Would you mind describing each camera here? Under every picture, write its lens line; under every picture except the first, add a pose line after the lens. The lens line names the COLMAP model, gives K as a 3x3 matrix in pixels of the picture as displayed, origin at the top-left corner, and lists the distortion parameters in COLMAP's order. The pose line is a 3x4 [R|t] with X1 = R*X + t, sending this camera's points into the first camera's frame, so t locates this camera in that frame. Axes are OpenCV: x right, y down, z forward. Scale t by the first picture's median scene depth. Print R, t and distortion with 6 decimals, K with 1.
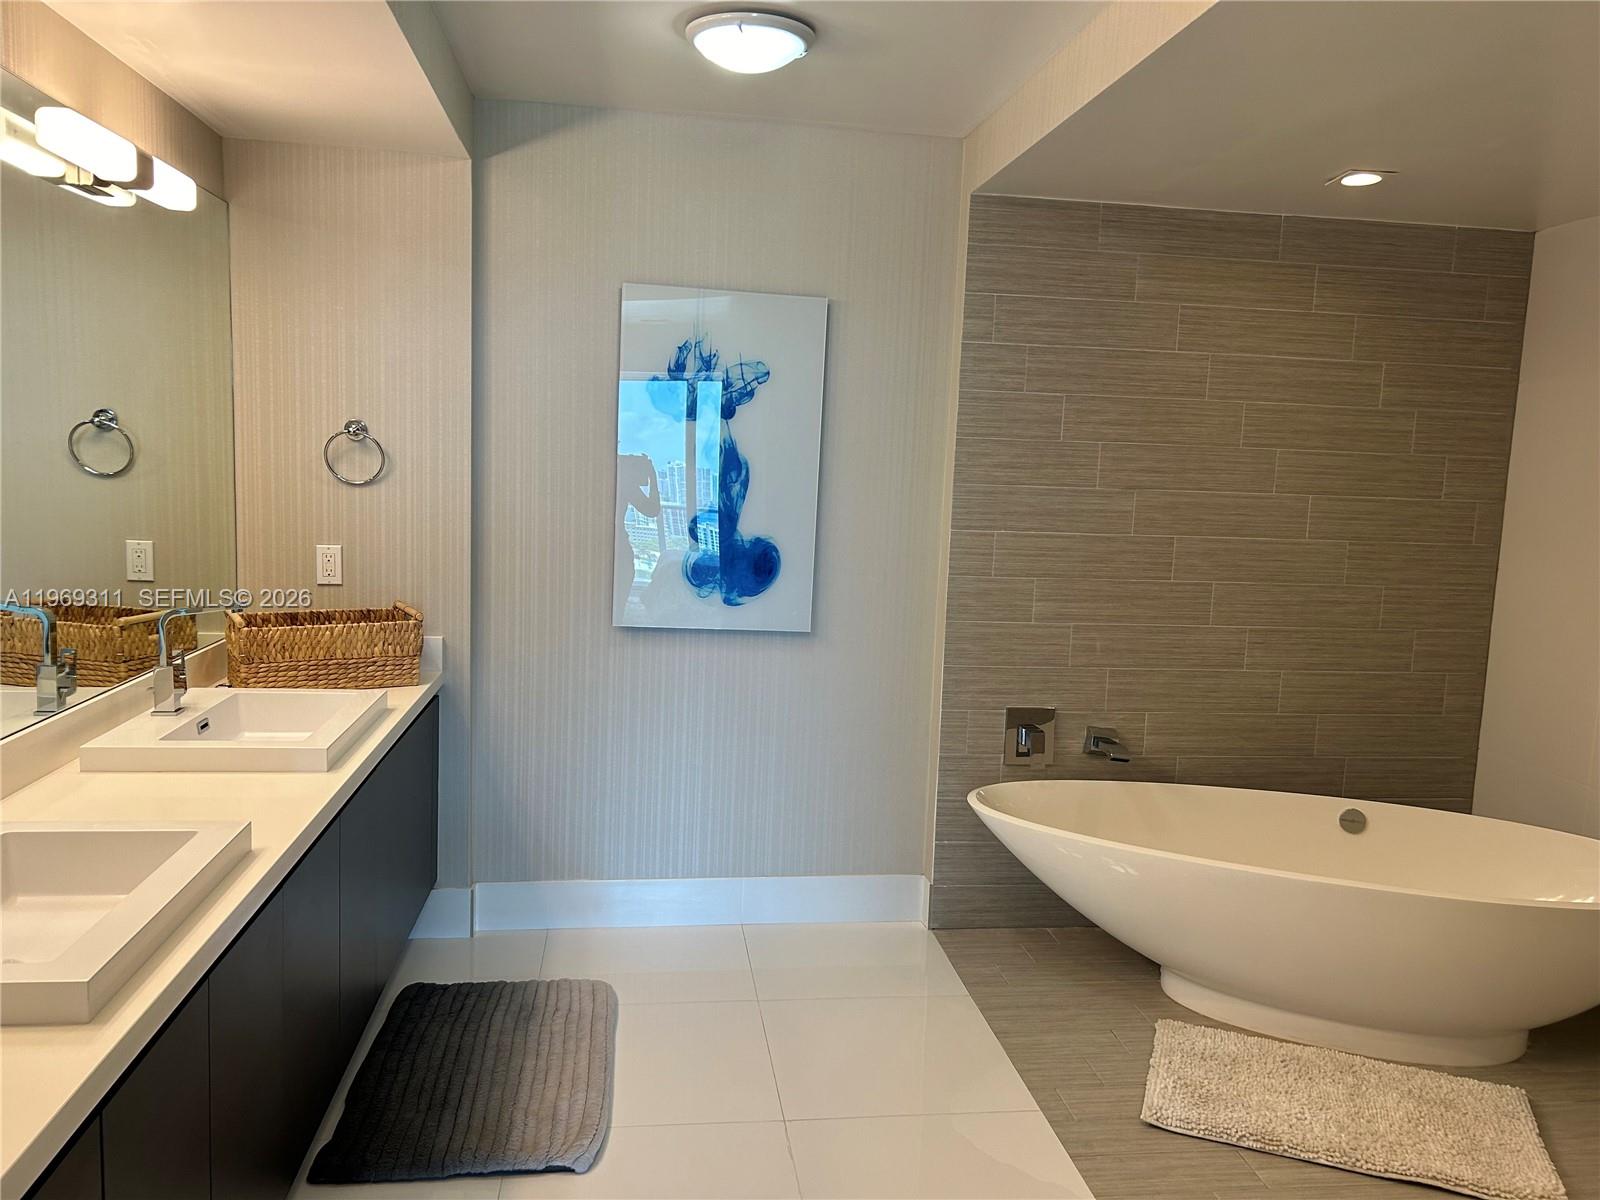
lens RADIAL K [[1204.8, 0, 788.7], [0, 1204.8, 601.2], [0, 0, 1]] dist [0.061659, -0.067535]
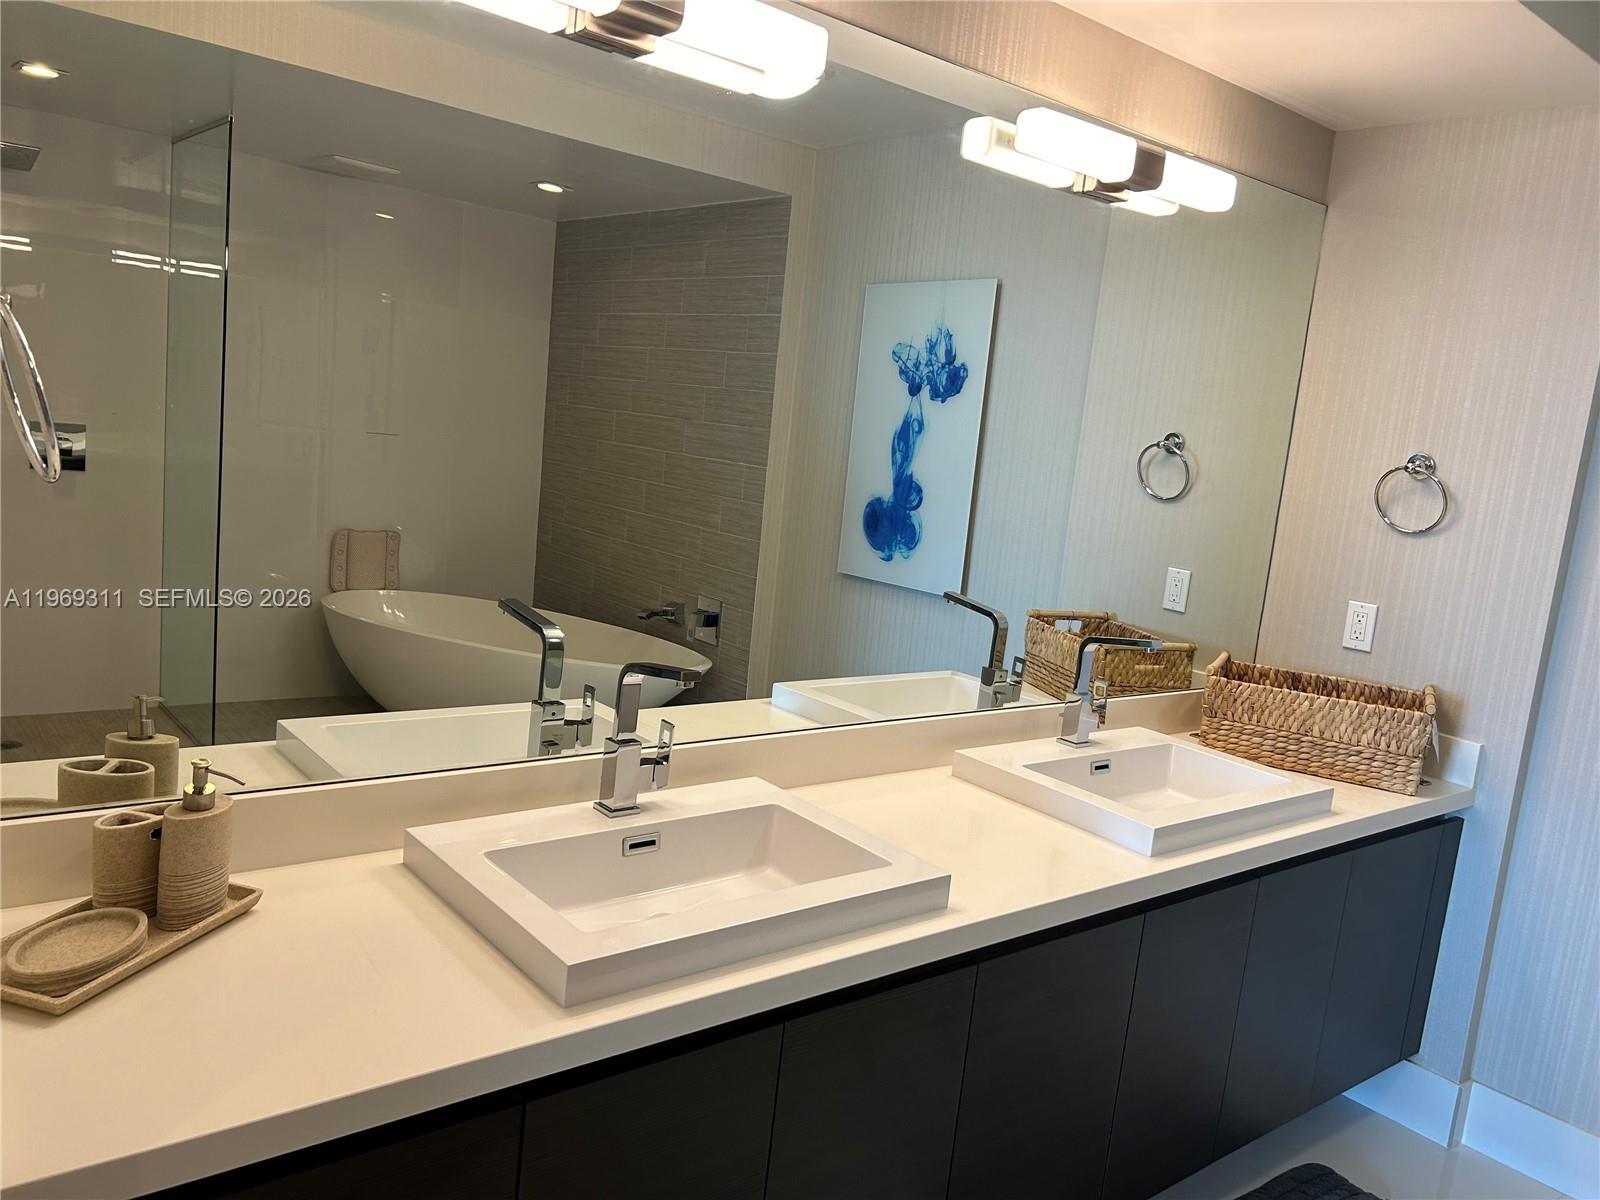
lens RADIAL K [[1204.8, 0, 803.3], [0, 1204.8, 600.4], [0, 0, 1]] dist [0.061659, -0.067535]
pose [[0.531290, 0.146043, -0.834507, 0.119018], [-0.184648, 0.981310, 0.054178, -0.023666], [0.826823, 0.125306, 0.548327, 0.241982]]
